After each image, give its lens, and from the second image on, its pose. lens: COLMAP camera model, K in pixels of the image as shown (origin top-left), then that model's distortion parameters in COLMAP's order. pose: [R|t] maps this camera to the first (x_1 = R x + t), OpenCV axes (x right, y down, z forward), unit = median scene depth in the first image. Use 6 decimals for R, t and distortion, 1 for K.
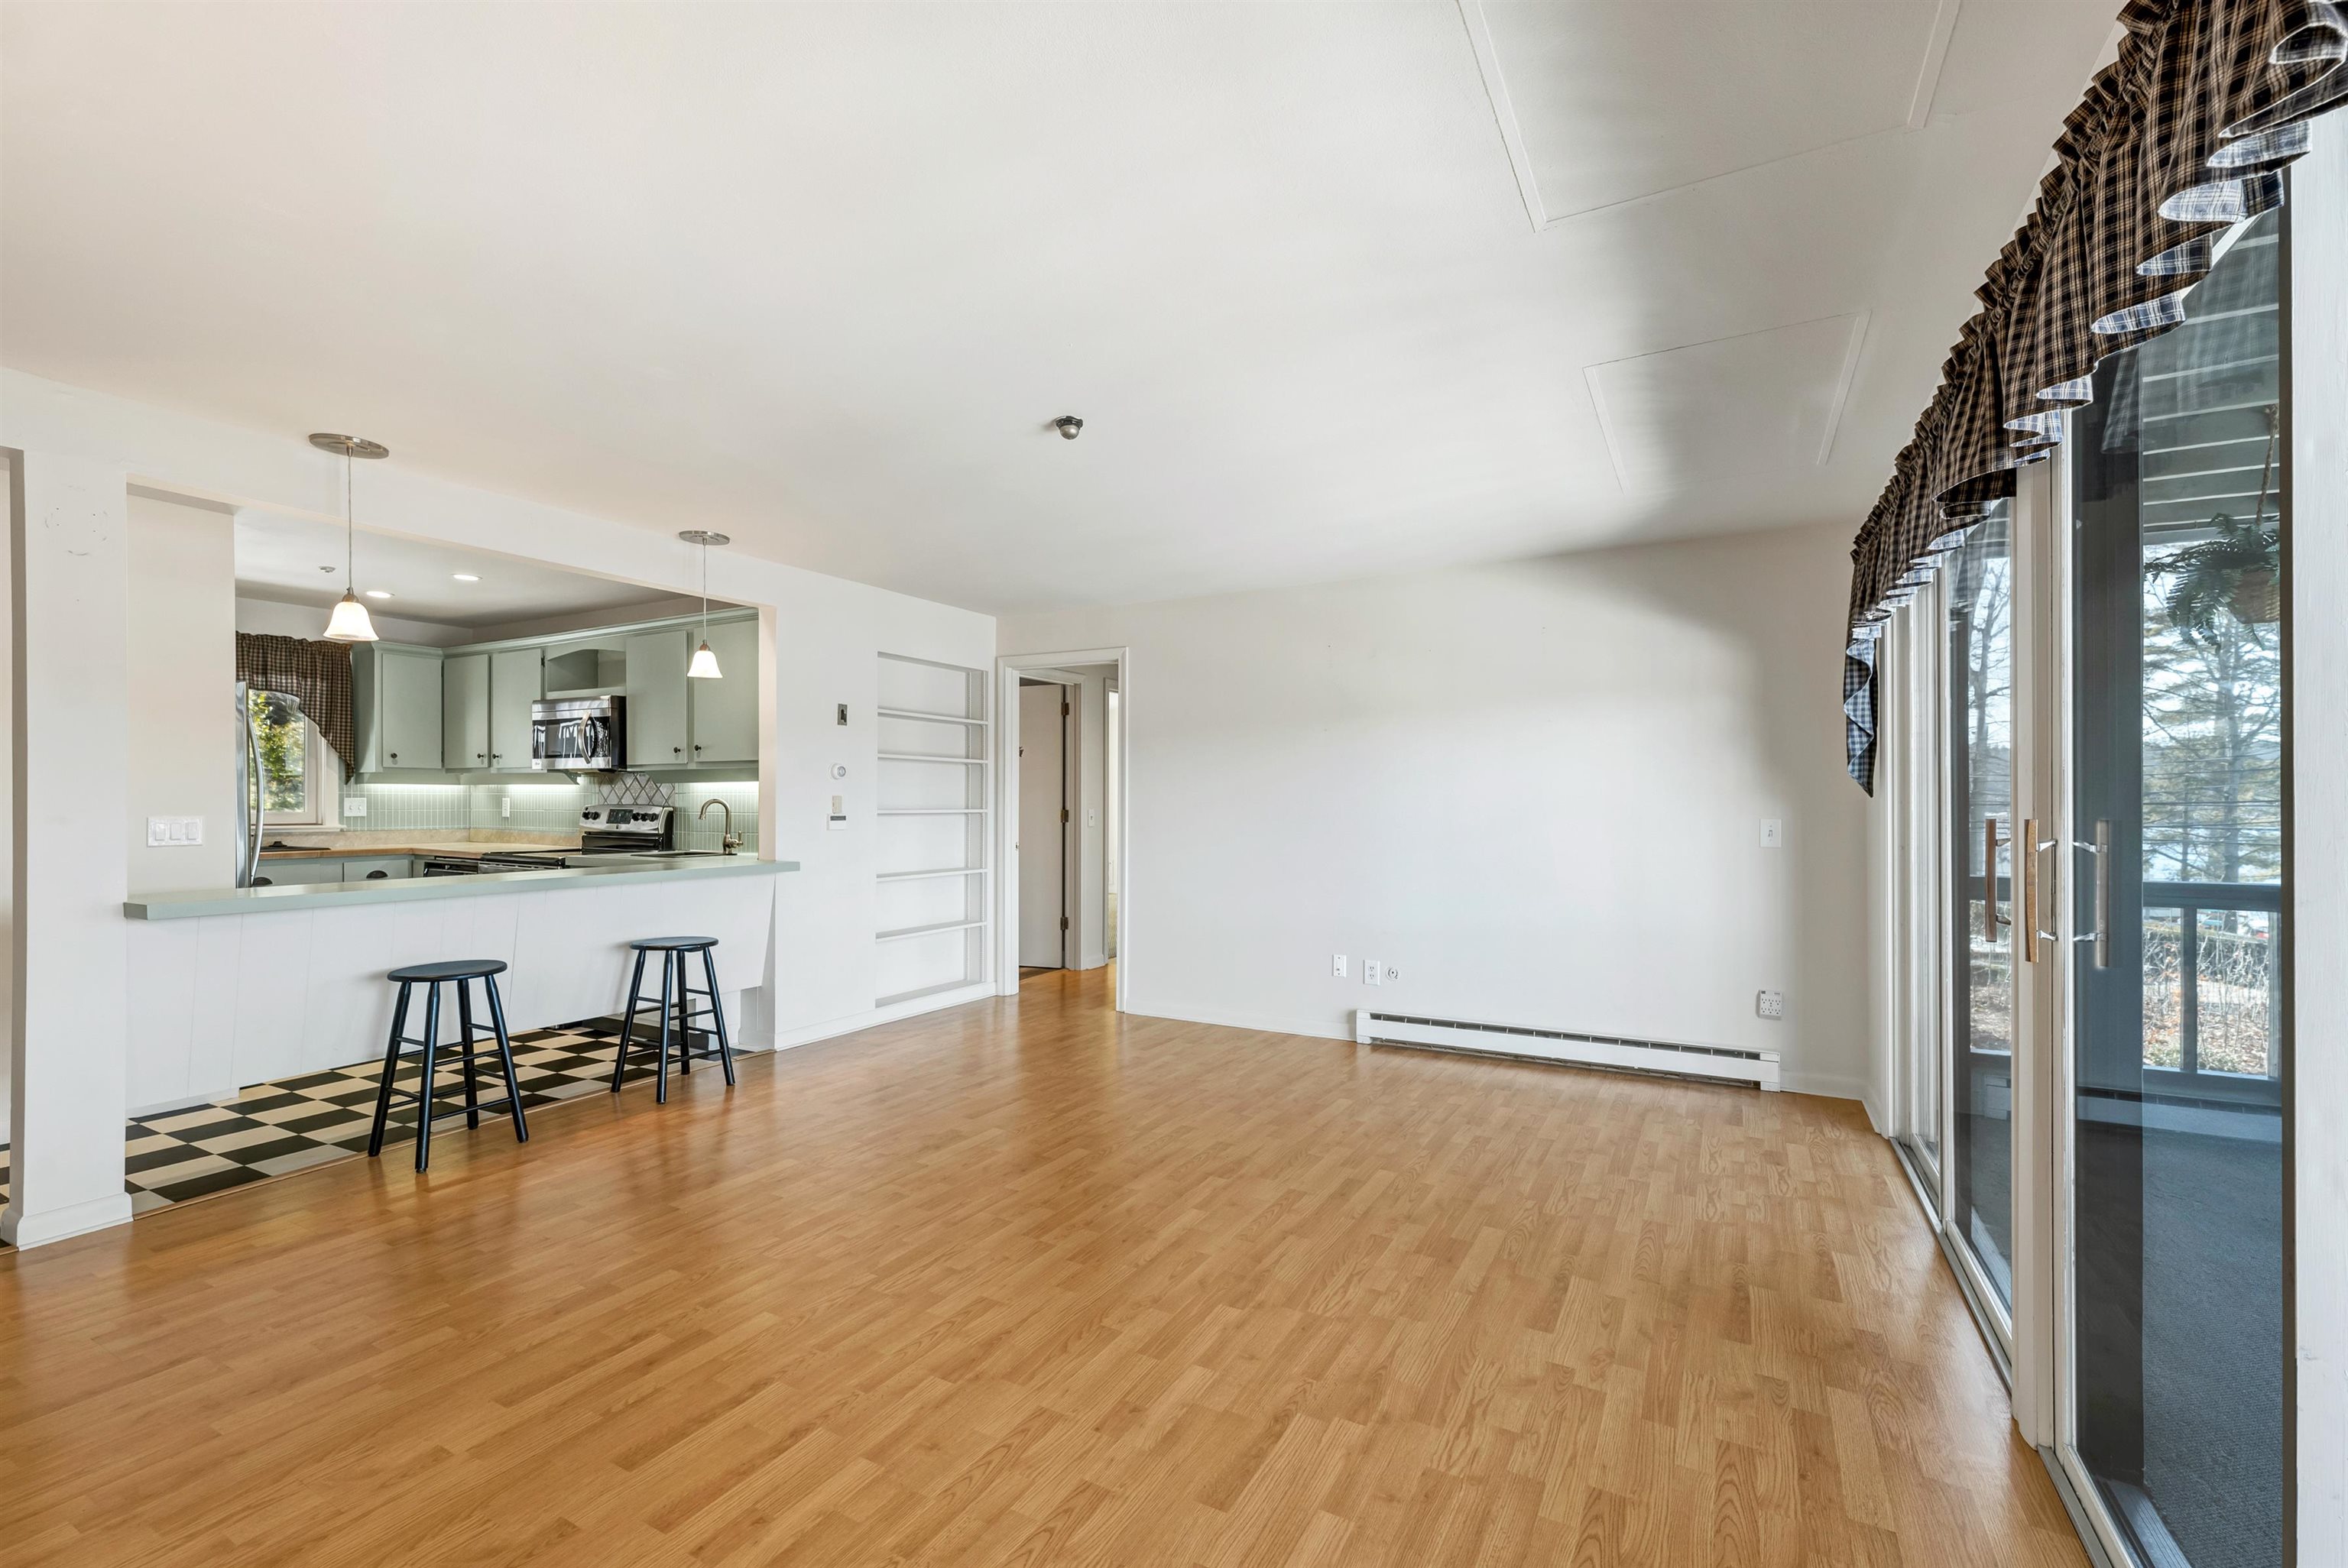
lens RADIAL K [[1003.2, 0, 1115.3], [0, 1003.2, 778.5], [0, 0, 1]] dist [0.001153, -0.001243]
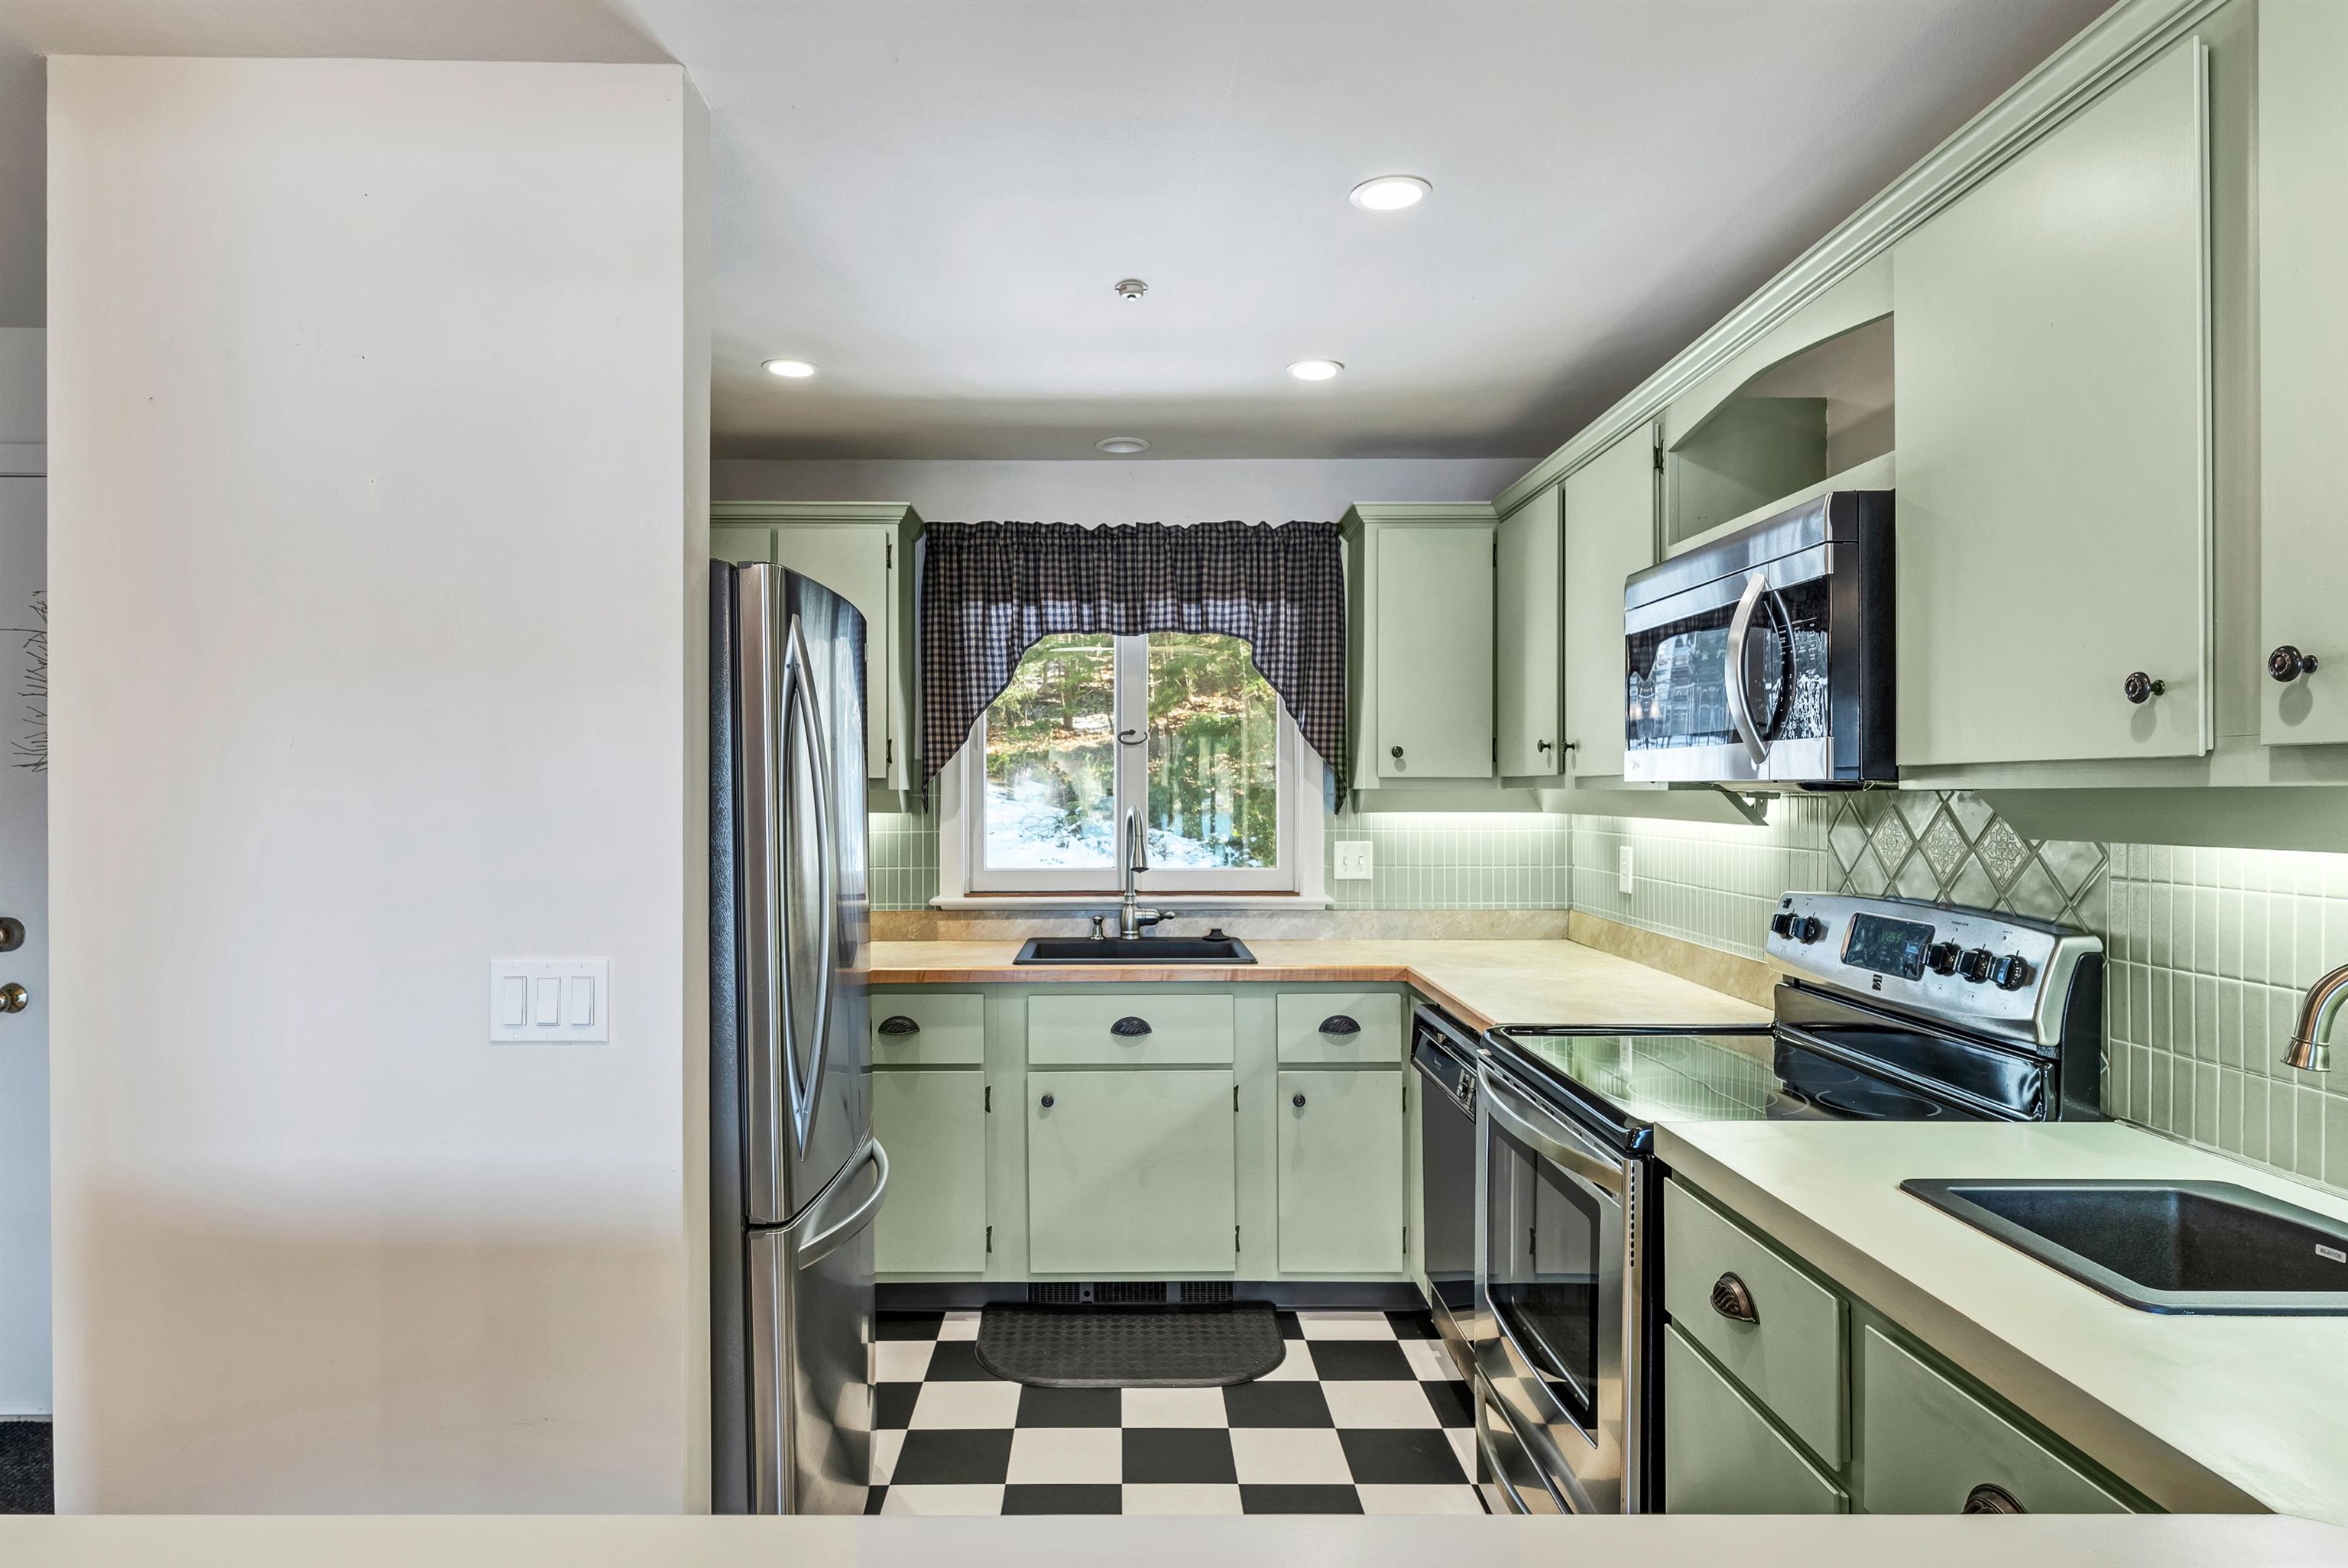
lens RADIAL K [[1326.2, 0, 1162.2], [0, 1326.2, 798.5], [0, 0, 1]] dist [-0.017672, 0.005765]
pose [[0.534795, 0.003186, -0.844976, -0.288021], [0.014370, 0.999814, 0.012865, -0.011370], [0.844860, -0.019023, 0.534649, 0.627497]]
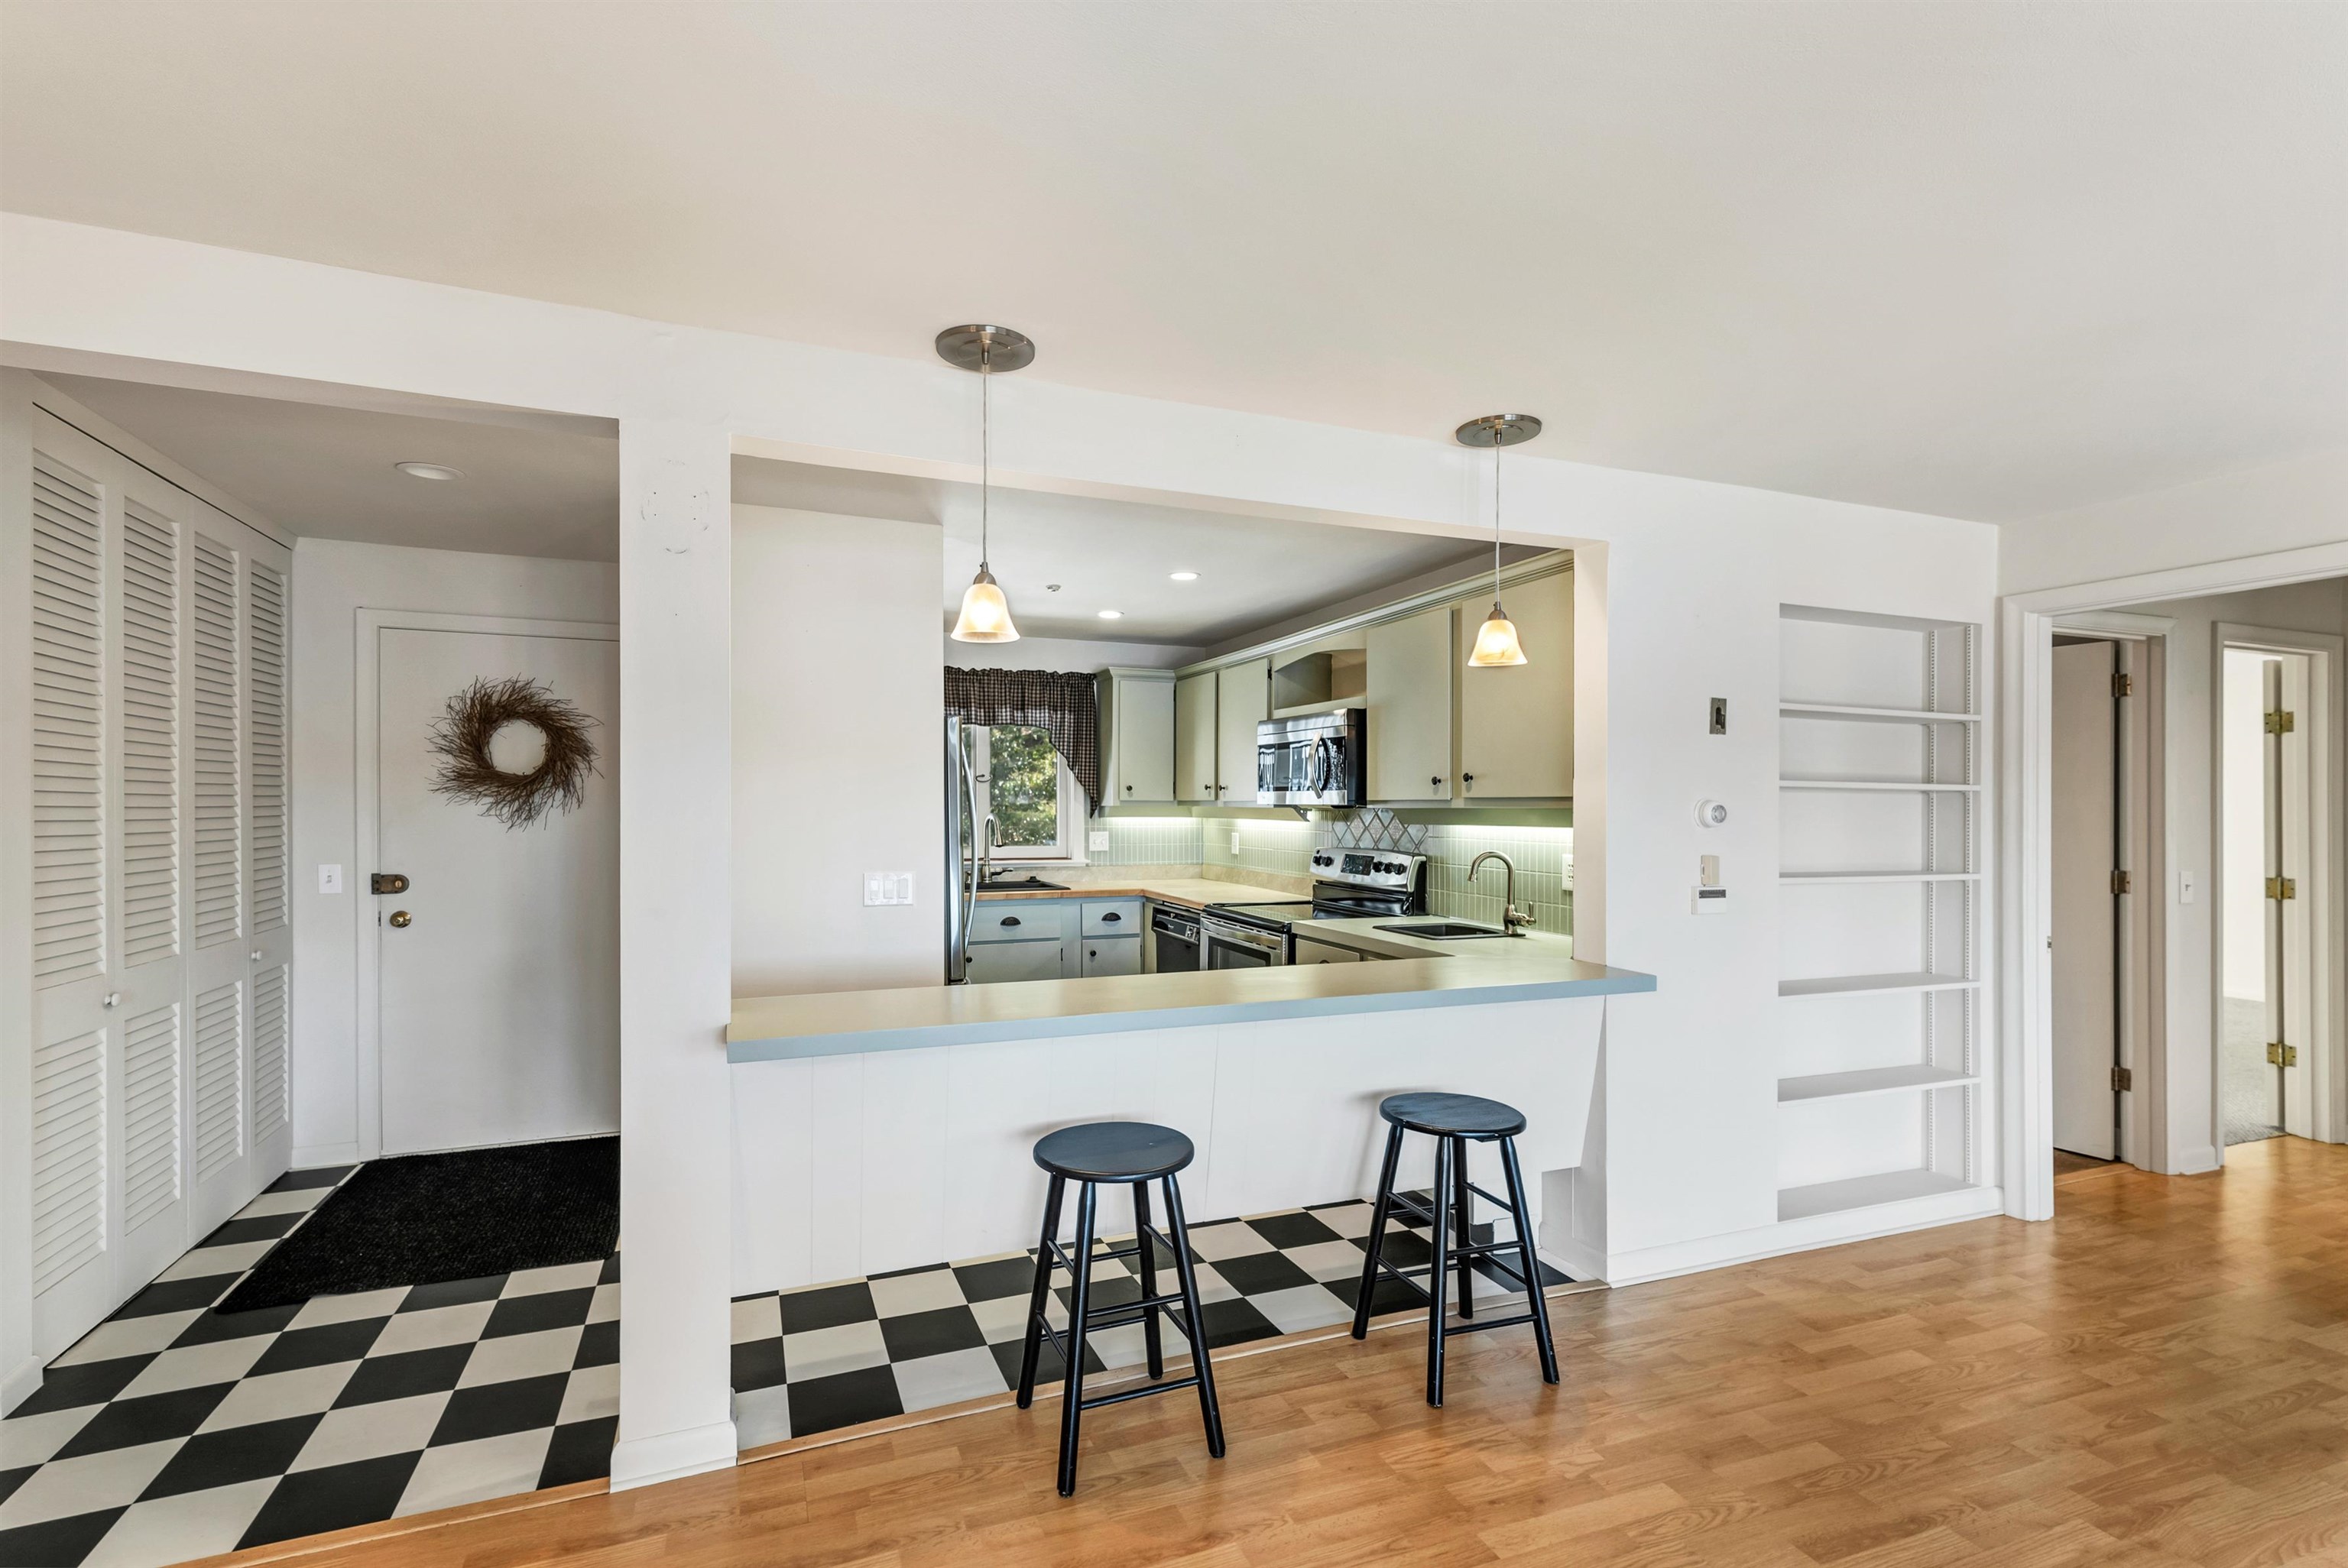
lens RADIAL K [[1003.2, 0, 1064.6], [0, 1003.2, 810.5], [0, 0, 1]] dist [0.001153, -0.001243]
pose [[0.748374, 0.004824, -0.663259, -0.147882], [0.007695, 0.999843, 0.015955, -0.018138], [0.663232, -0.017045, 0.748220, 0.269065]]
